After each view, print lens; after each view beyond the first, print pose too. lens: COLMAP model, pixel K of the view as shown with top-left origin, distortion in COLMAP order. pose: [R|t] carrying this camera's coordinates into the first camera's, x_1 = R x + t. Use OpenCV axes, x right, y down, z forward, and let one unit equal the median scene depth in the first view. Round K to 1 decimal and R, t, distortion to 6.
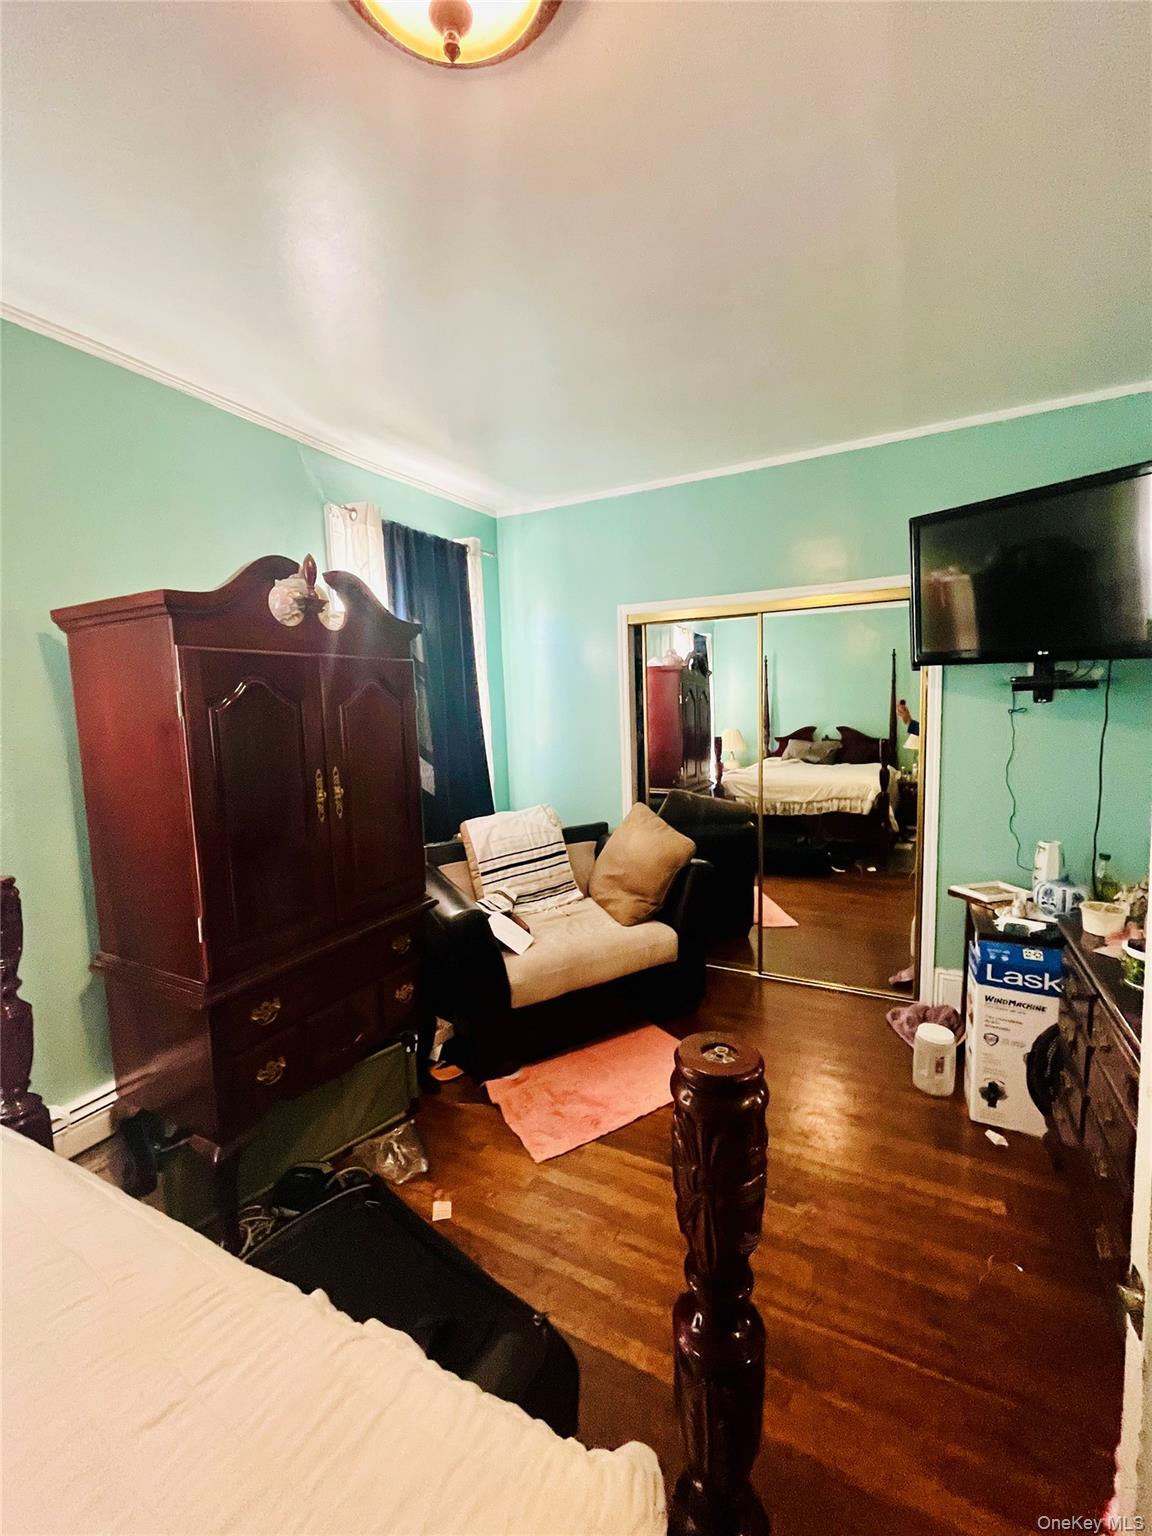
lens RADIAL K [[624.5, 0, 579.8], [0, 624.5, 776.2], [0, 0, 1]] dist [-0.000876, -0.000039]
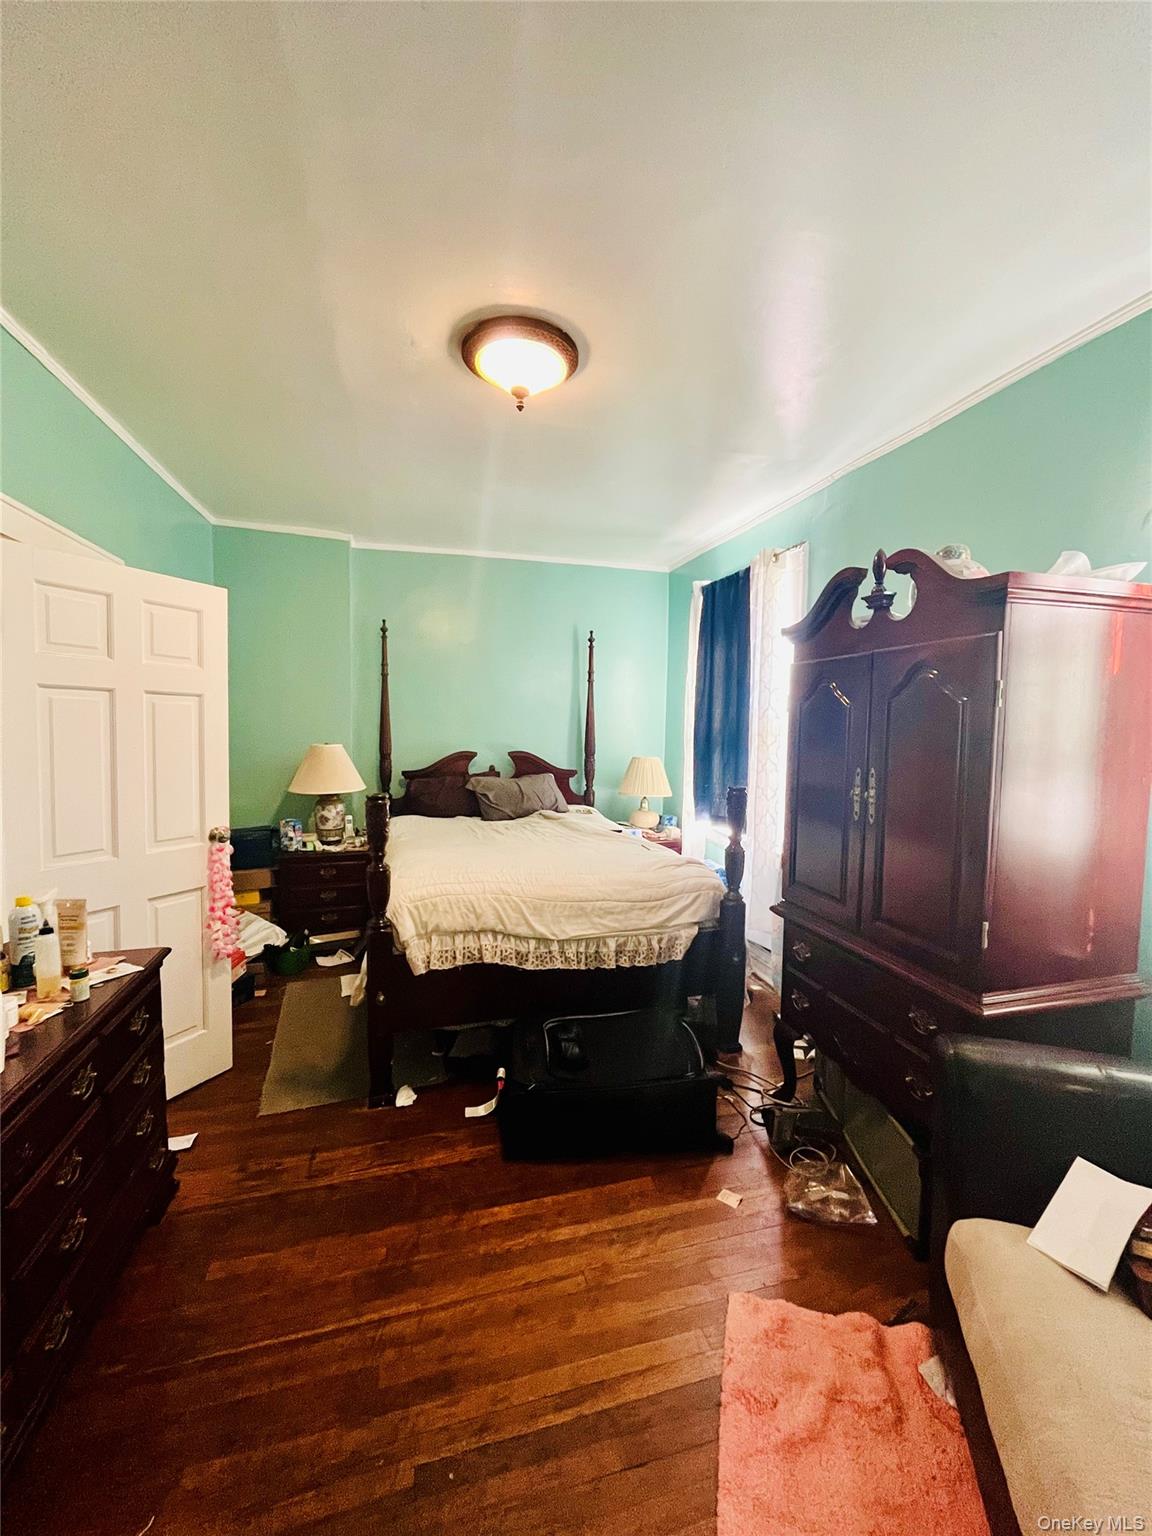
lens RADIAL K [[624.5, 0, 579.9], [0, 624.5, 757.9], [0, 0, 1]] dist [-0.000876, -0.000039]
pose [[-0.737271, 0.069045, -0.672059, 0.603191], [-0.054879, 0.985356, 0.161435, -0.169257], [0.673364, 0.155903, -0.722686, 1.467810]]
